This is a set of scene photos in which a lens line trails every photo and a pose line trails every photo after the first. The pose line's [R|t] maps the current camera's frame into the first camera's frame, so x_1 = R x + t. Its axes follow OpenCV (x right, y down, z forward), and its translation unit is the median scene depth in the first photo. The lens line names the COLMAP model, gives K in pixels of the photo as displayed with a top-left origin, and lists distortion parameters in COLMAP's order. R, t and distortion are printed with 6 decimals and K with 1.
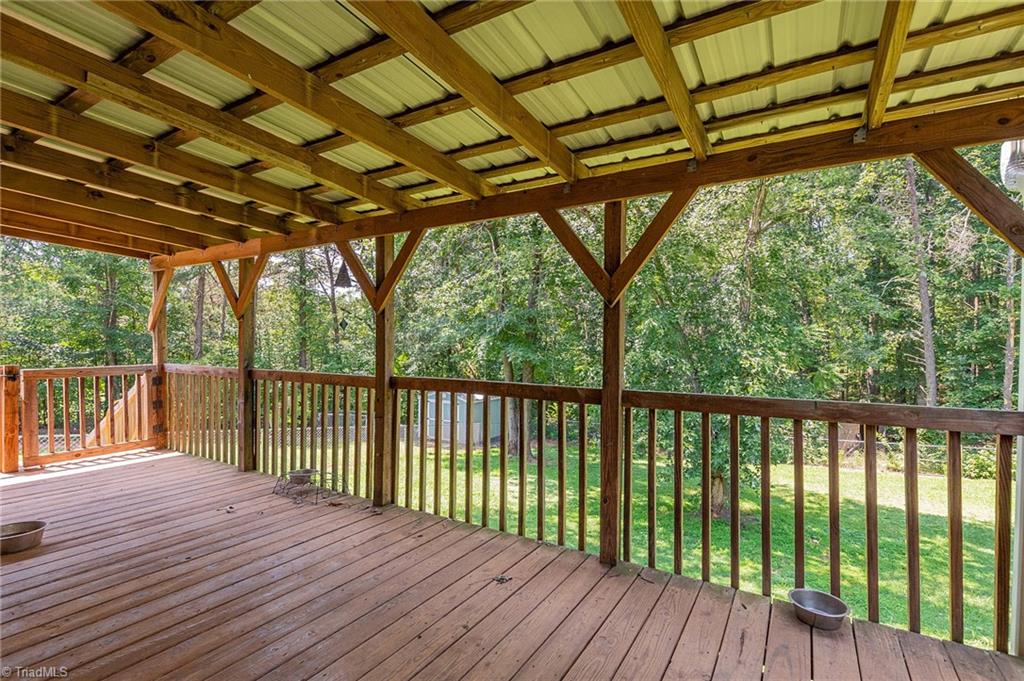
lens RADIAL K [[466.8, 0, 512.2], [0, 466.8, 348.2], [0, 0, 1]] dist [0.011487, -0.001655]
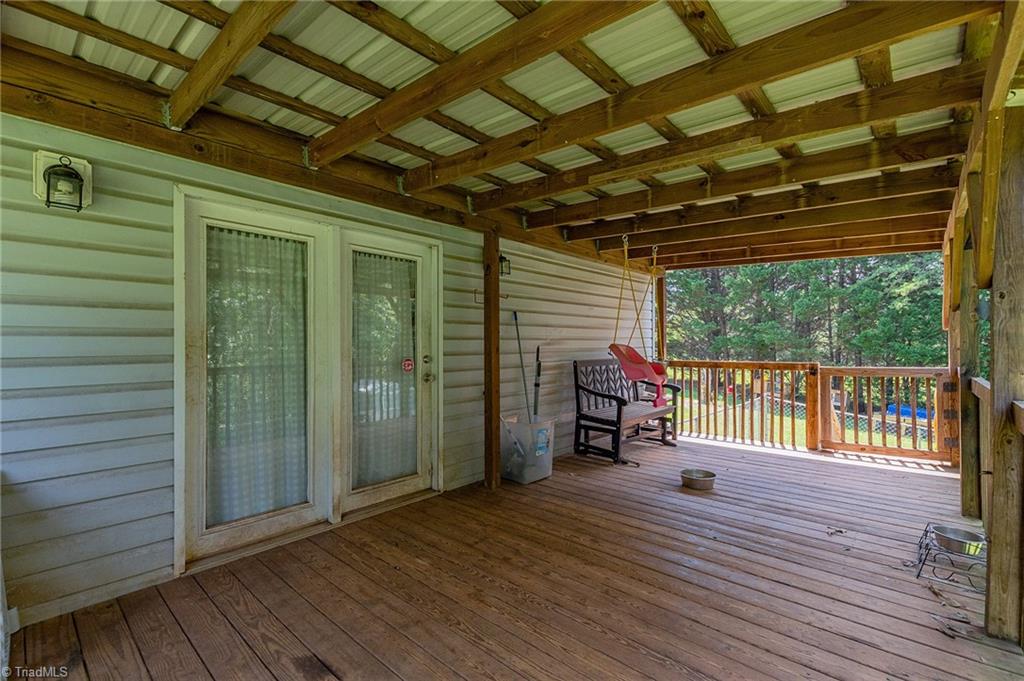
lens RADIAL K [[466.8, 0, 510.7], [0, 466.8, 342.9], [0, 0, 1]] dist [0.011487, -0.001655]
pose [[-0.180735, -0.015353, -0.983412, 0.398364], [0.000115, 0.999878, -0.015631, 0.002639], [0.983532, -0.002938, -0.180711, 0.584413]]
